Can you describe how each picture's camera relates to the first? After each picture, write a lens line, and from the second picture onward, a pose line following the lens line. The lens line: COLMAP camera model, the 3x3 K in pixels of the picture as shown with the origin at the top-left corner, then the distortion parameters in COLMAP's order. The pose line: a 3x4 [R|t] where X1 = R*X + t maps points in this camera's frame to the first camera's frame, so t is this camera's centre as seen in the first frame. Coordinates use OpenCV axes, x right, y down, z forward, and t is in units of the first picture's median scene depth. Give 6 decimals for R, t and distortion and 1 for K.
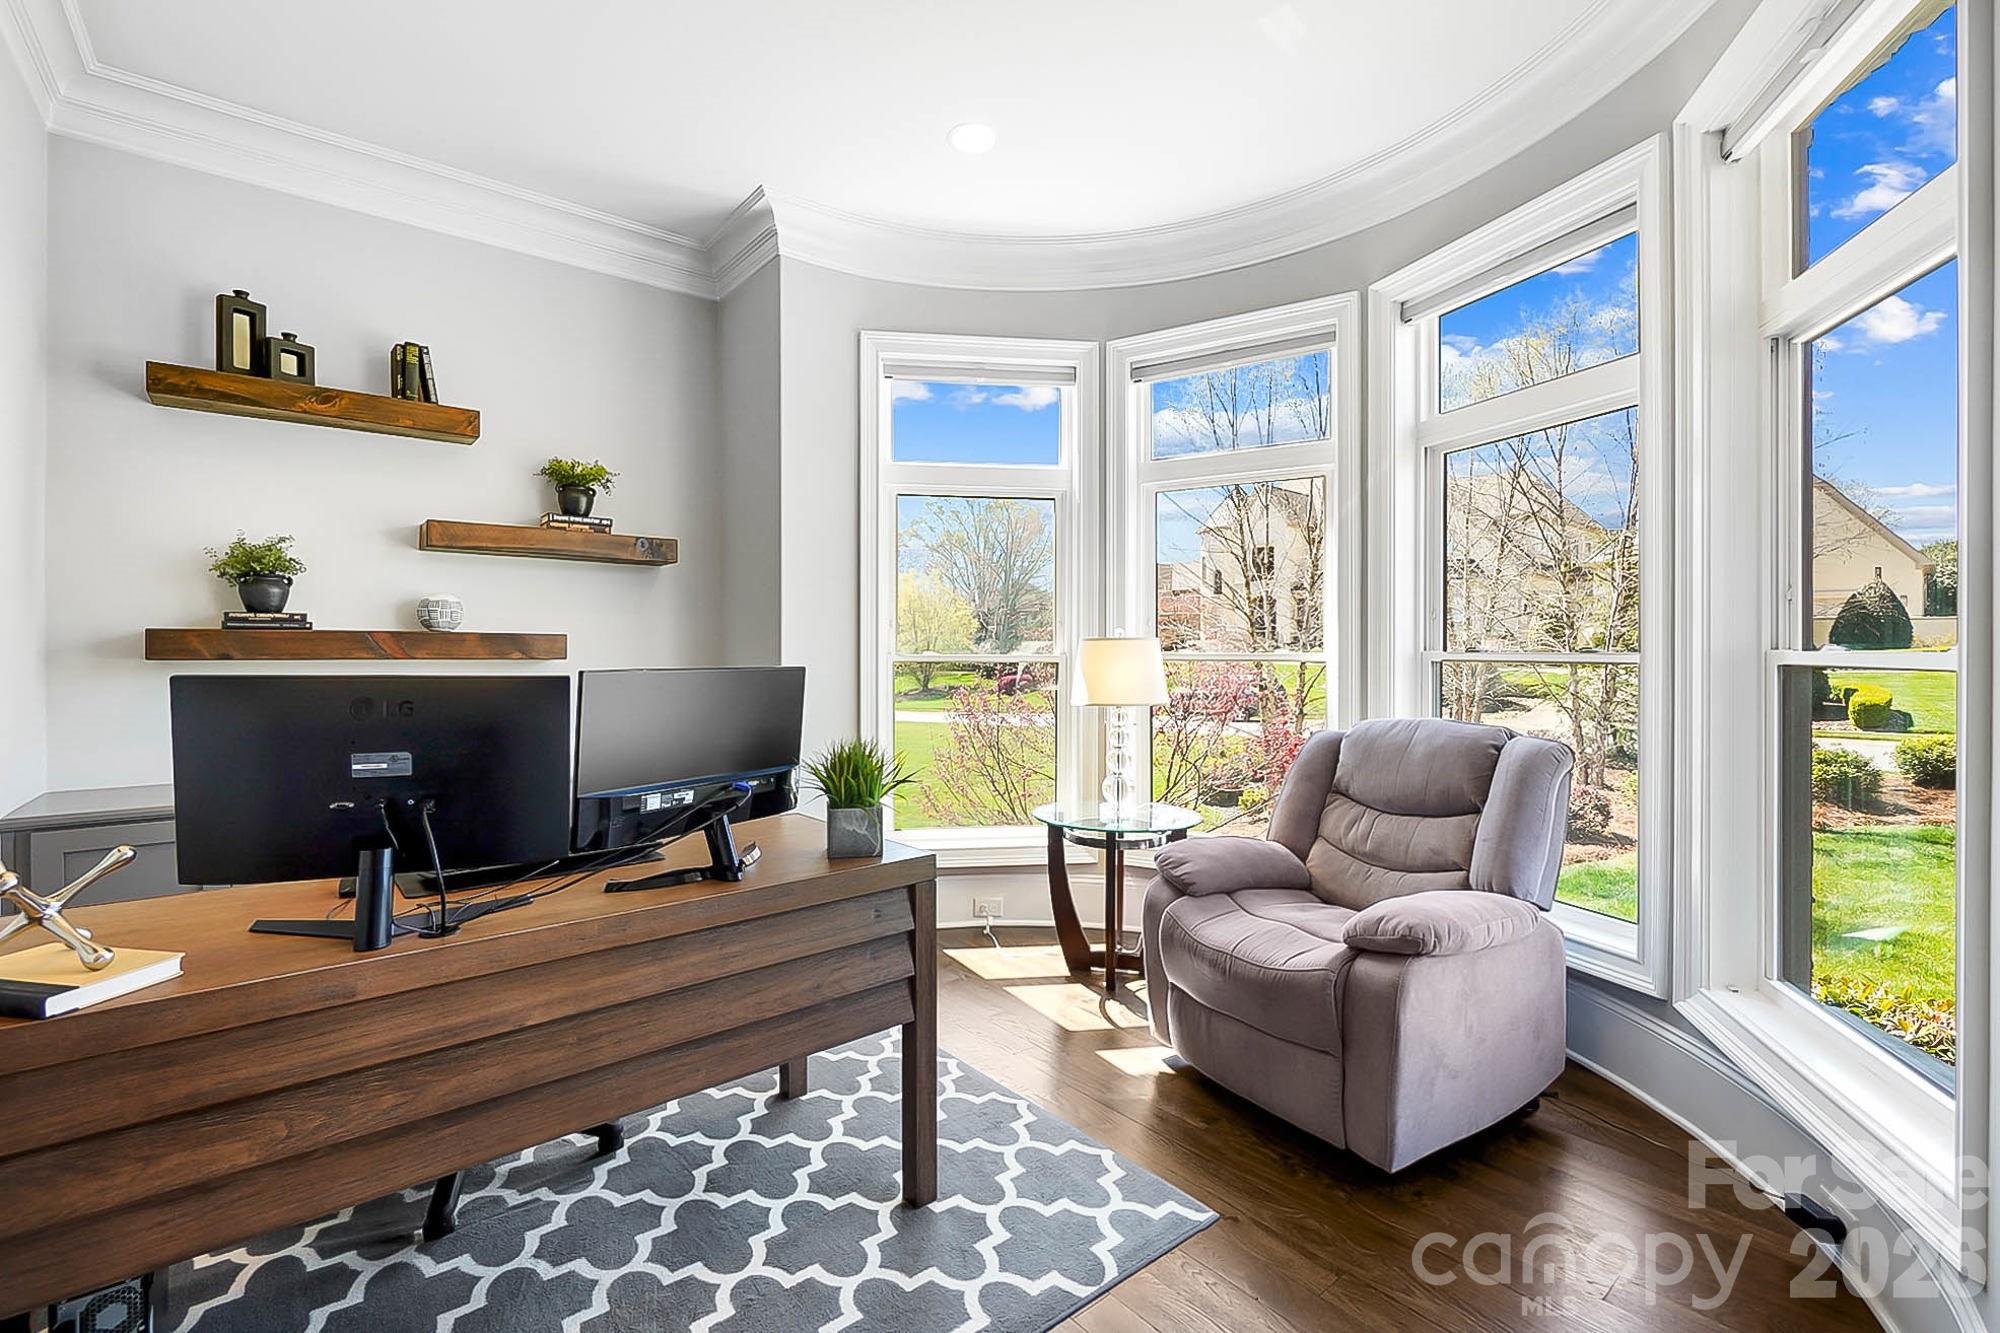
lens RADIAL K [[872.4, 0, 992.0], [0, 872.4, 648.1], [0, 0, 1]] dist [-0.003625, -0.000657]
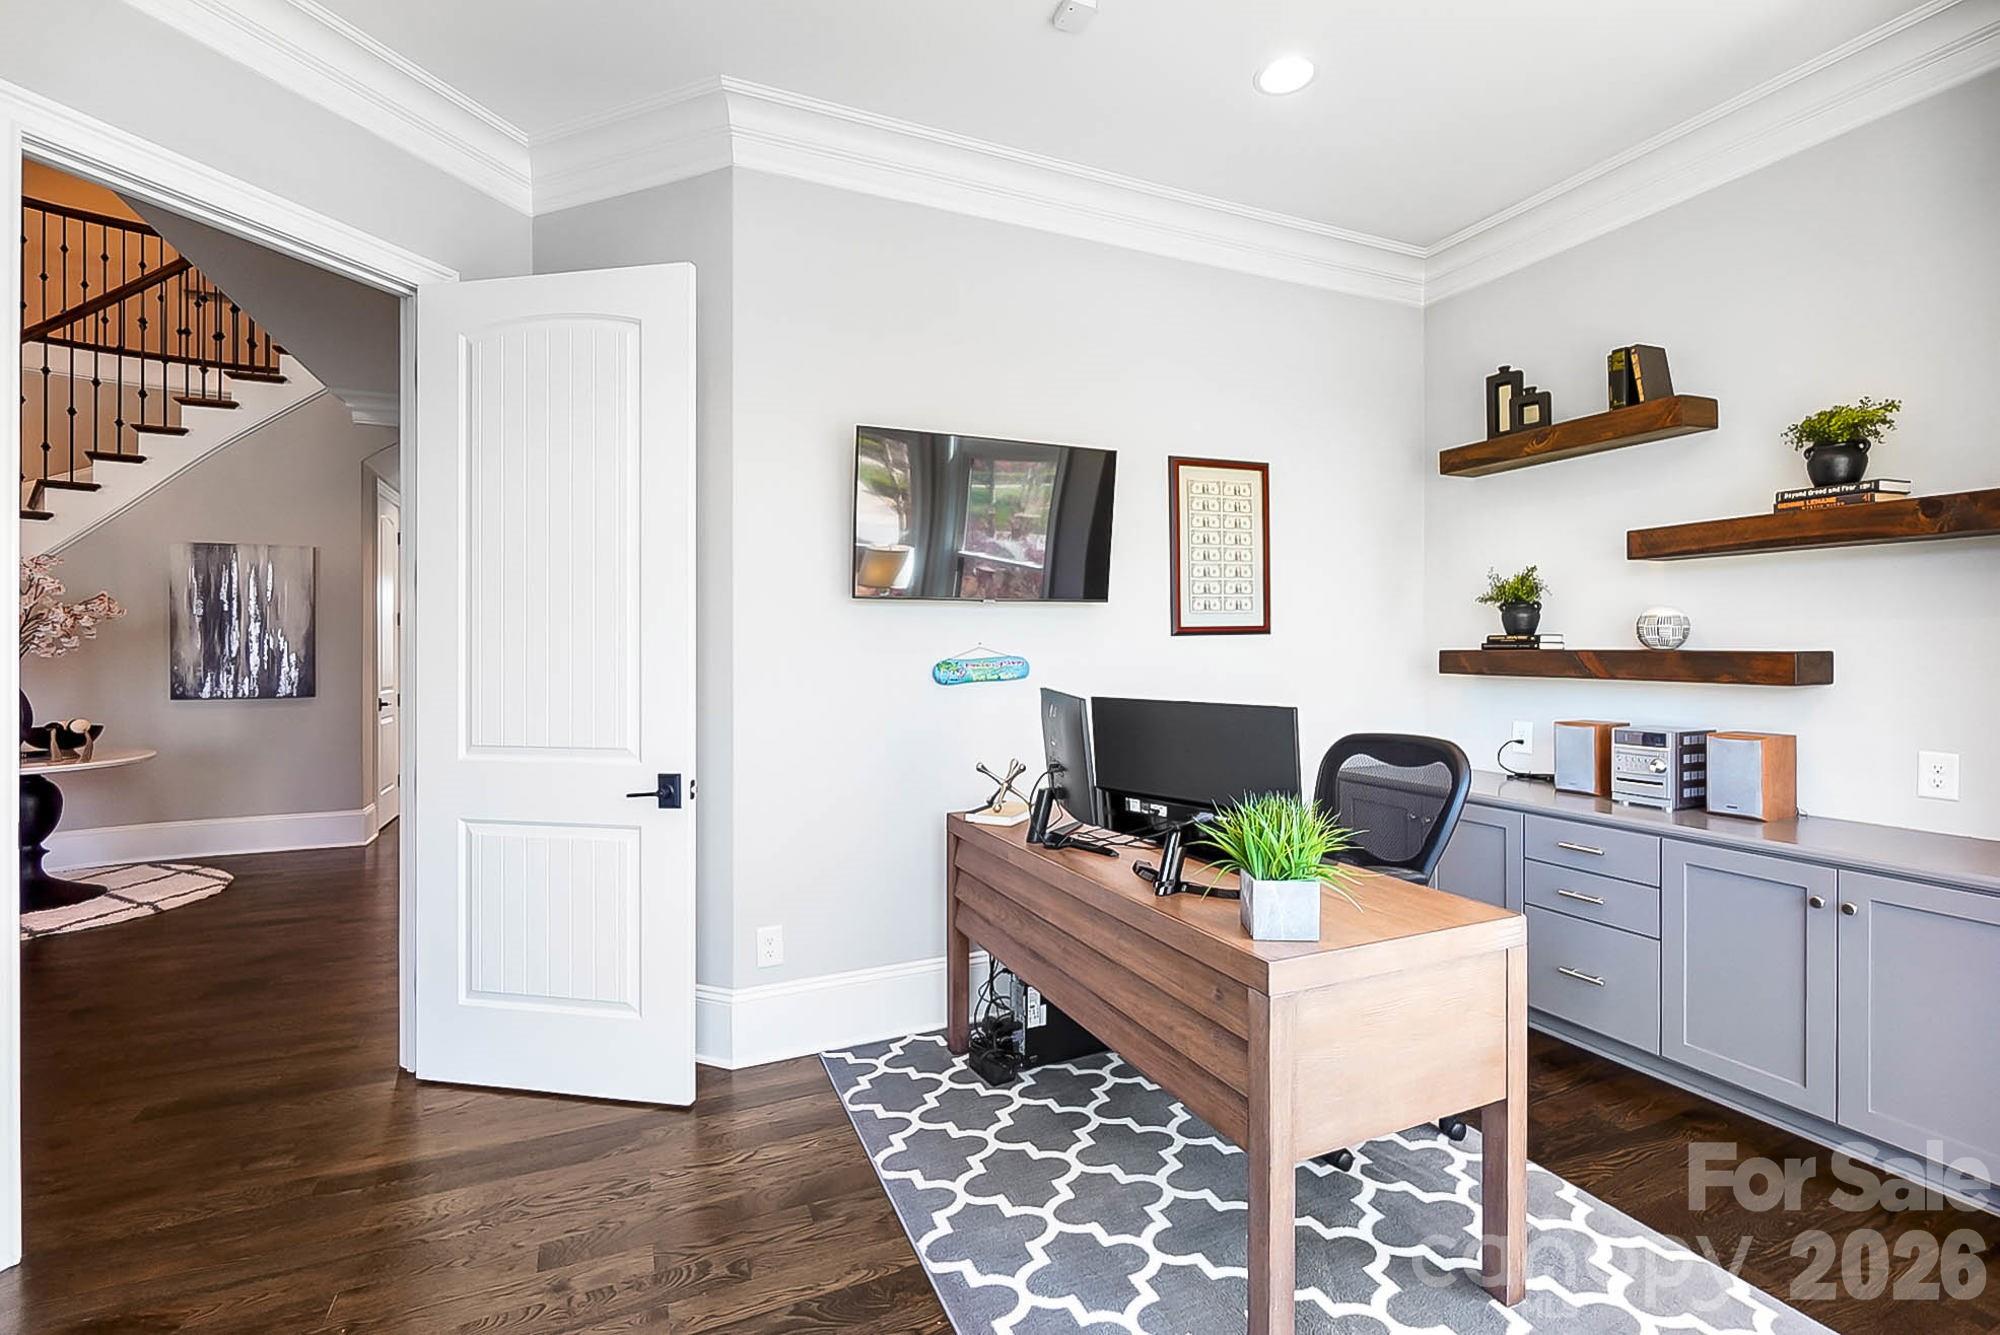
lens RADIAL K [[872.4, 0, 992.0], [0, 872.4, 649.1], [0, 0, 1]] dist [-0.003625, -0.000657]
pose [[-0.272441, 0.001415, -0.962172, 0.479754], [0.005931, 0.999982, -0.000209, -0.025622], [0.962154, -0.005763, -0.272444, 0.642951]]
